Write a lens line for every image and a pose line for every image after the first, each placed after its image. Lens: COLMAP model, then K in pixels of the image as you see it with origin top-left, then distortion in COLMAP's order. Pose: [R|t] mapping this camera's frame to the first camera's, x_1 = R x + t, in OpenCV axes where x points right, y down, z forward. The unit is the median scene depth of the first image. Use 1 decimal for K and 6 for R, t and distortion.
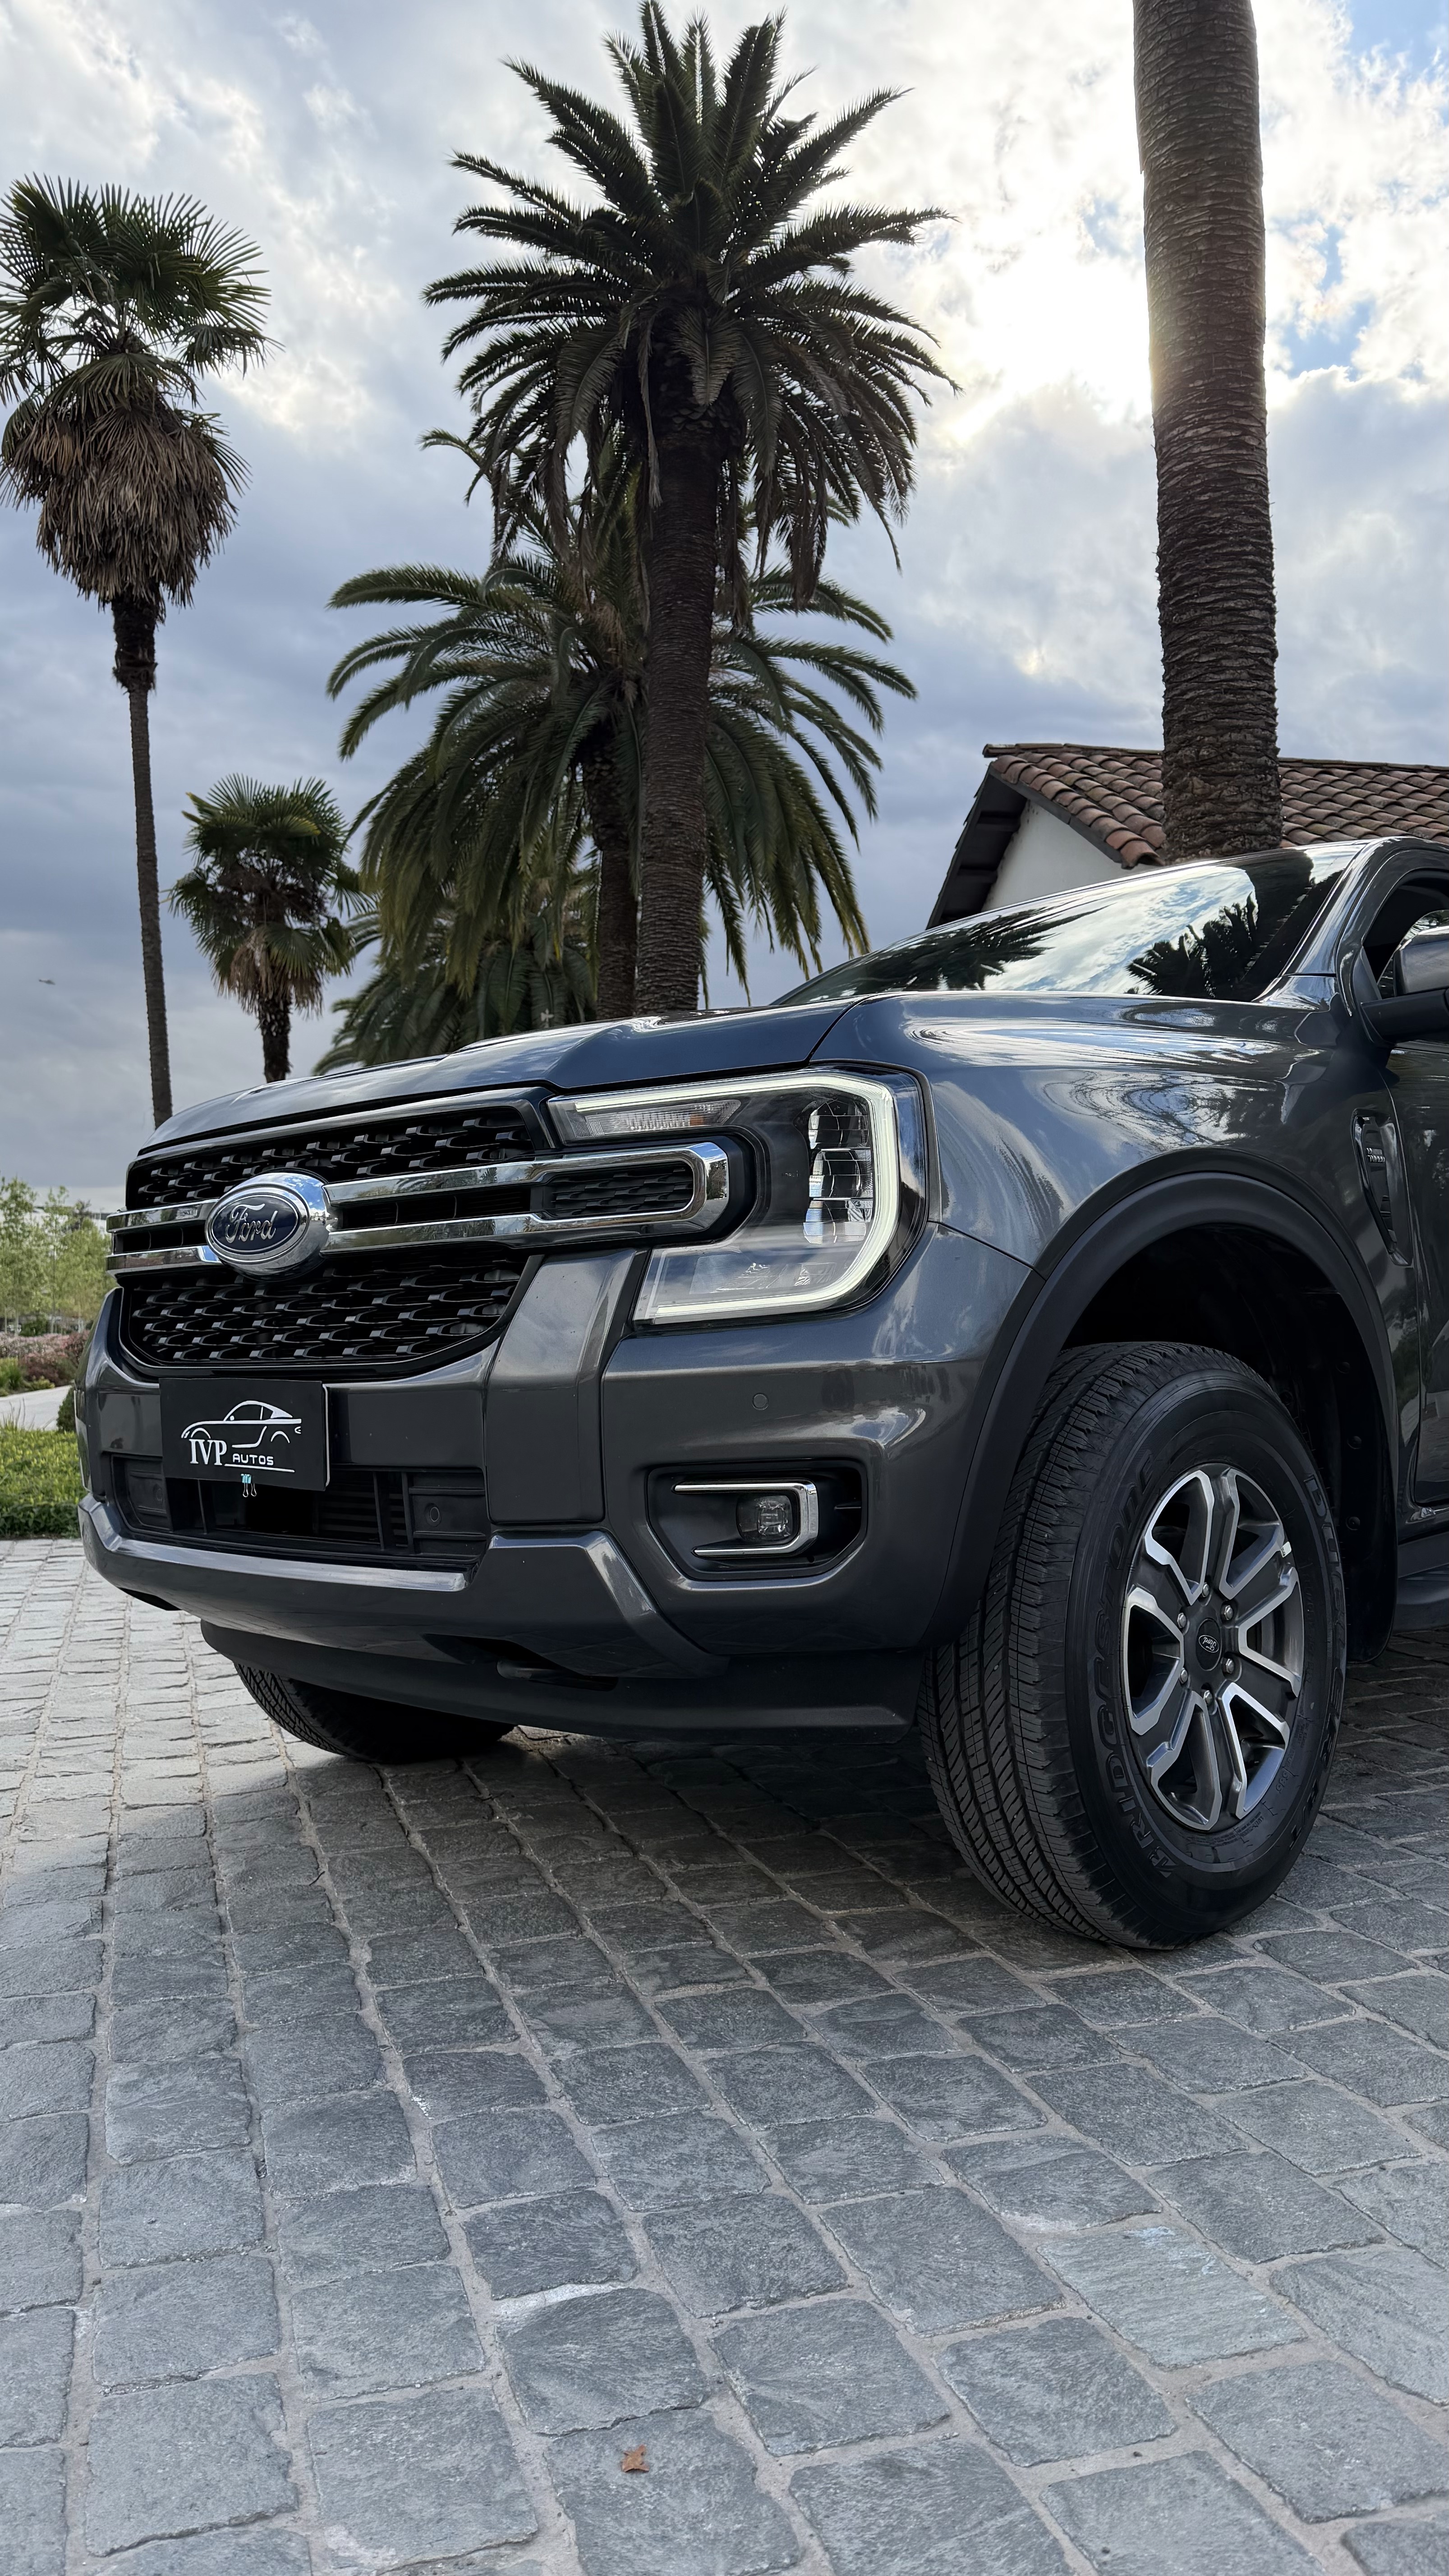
lens RADIAL K [[1841.2, 0, 709.9], [0, 1841.2, 1310.9], [0, 0, 1]] dist [0.041407, -0.060458]
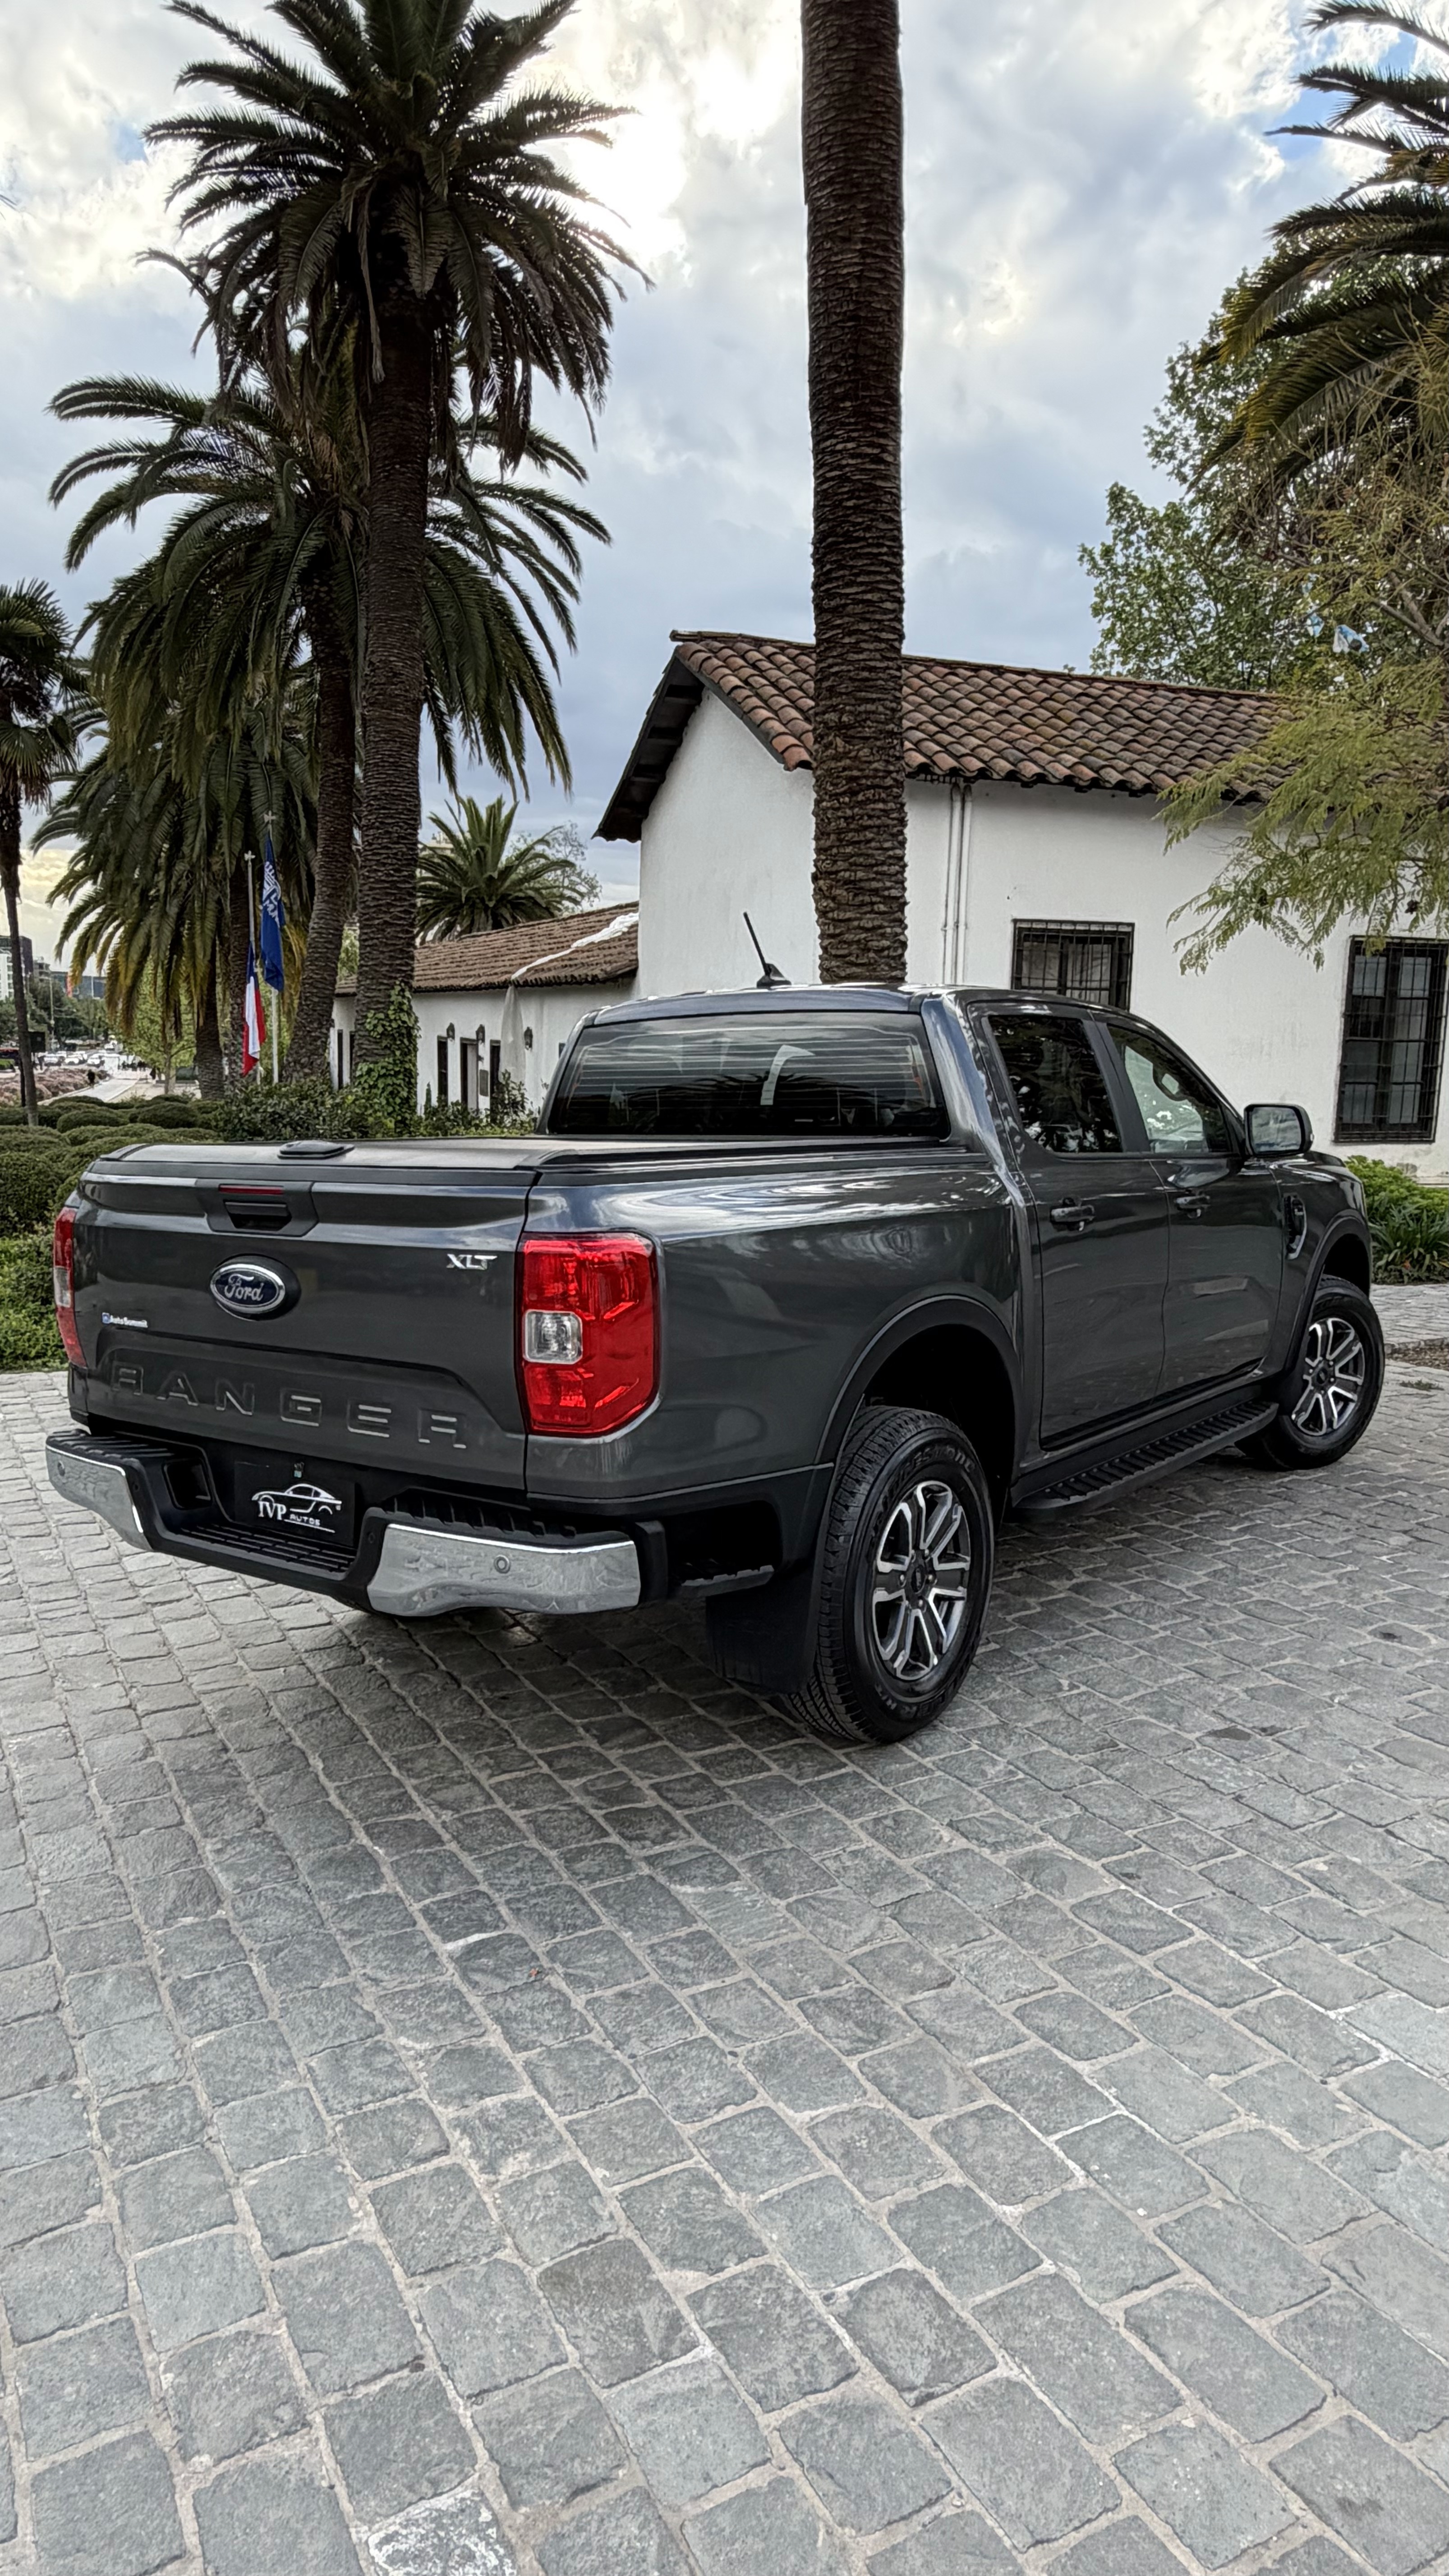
lens RADIAL K [[1692.6, 0, 730.1], [0, 1692.6, 1287.9], [0, 0, 1]] dist [0.004808, 0.002398]
pose [[0.982895, -0.012361, 0.183754, -0.088948], [-0.014841, 0.989184, 0.145926, -0.338620], [-0.183570, -0.146157, 0.972080, -0.573145]]
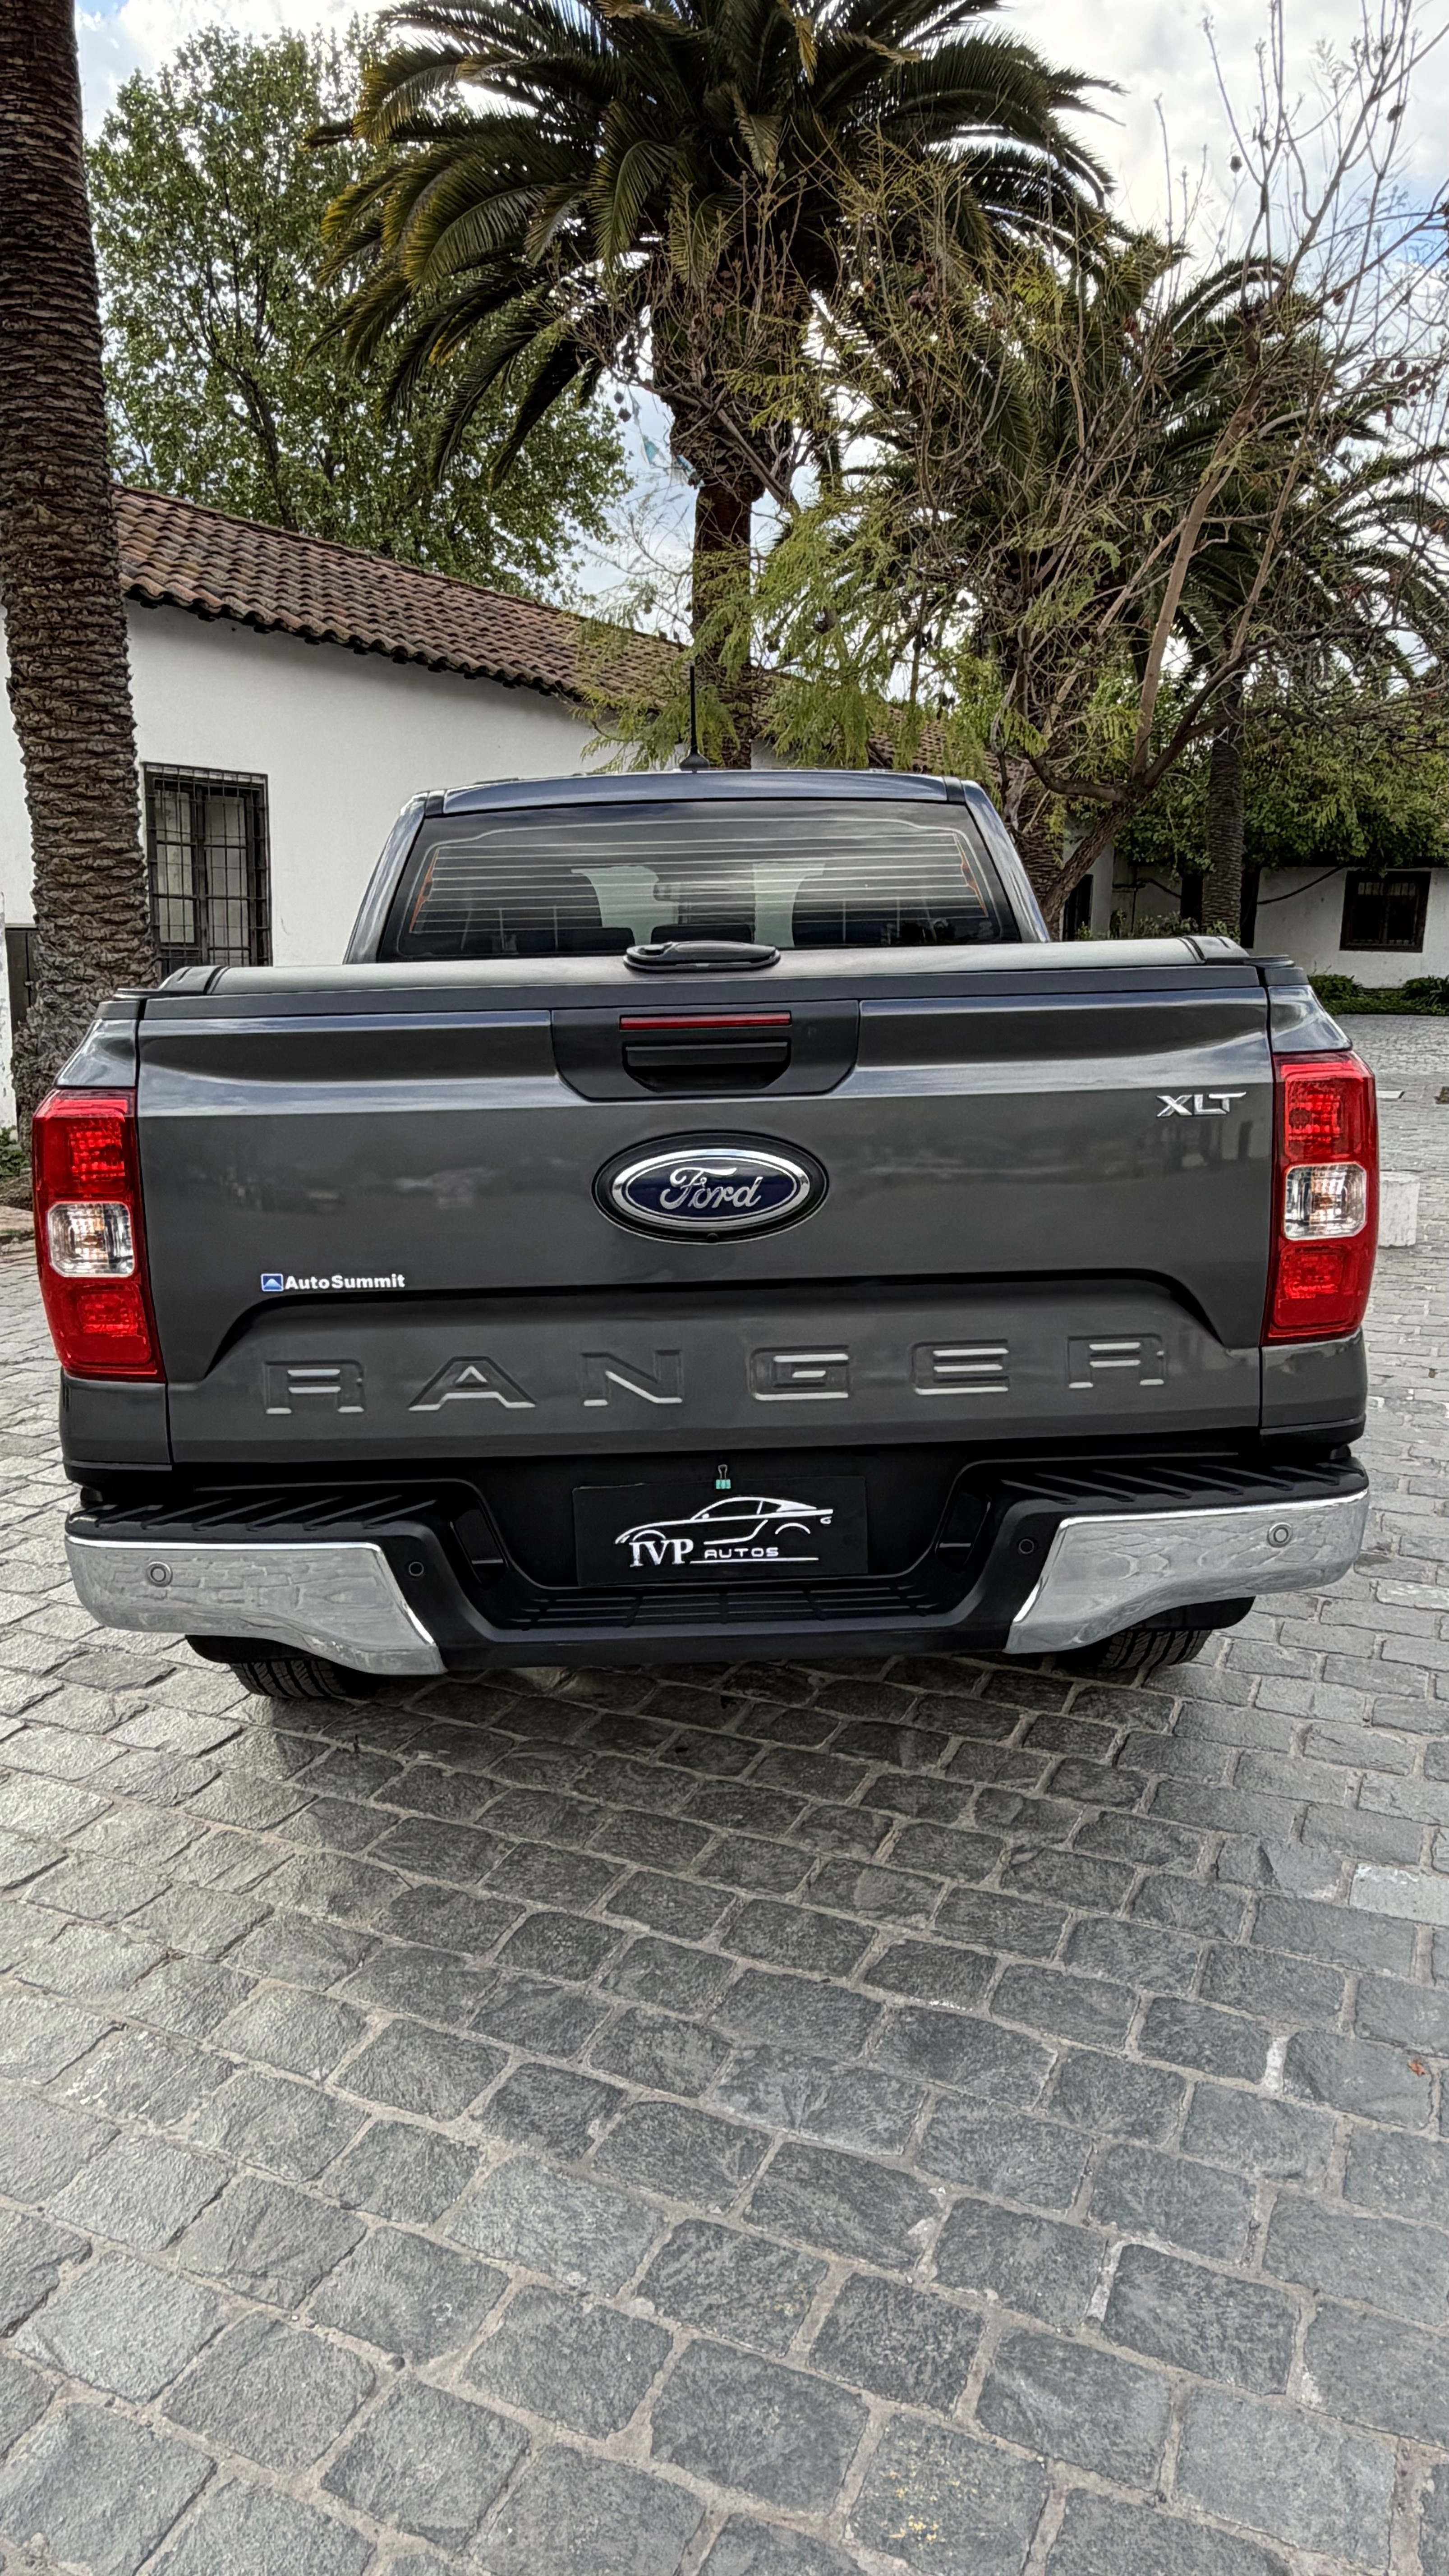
lens RADIAL K [[1670.6, 0, 724.5], [0, 1670.6, 1288.0], [0, 0, 1]] dist [0.001655, 0.003741]
pose [[0.660476, -0.144037, 0.736902, -0.838935], [-0.012367, 0.979208, 0.202483, -0.245633], [-0.750745, -0.142849, 0.644962, 0.332107]]
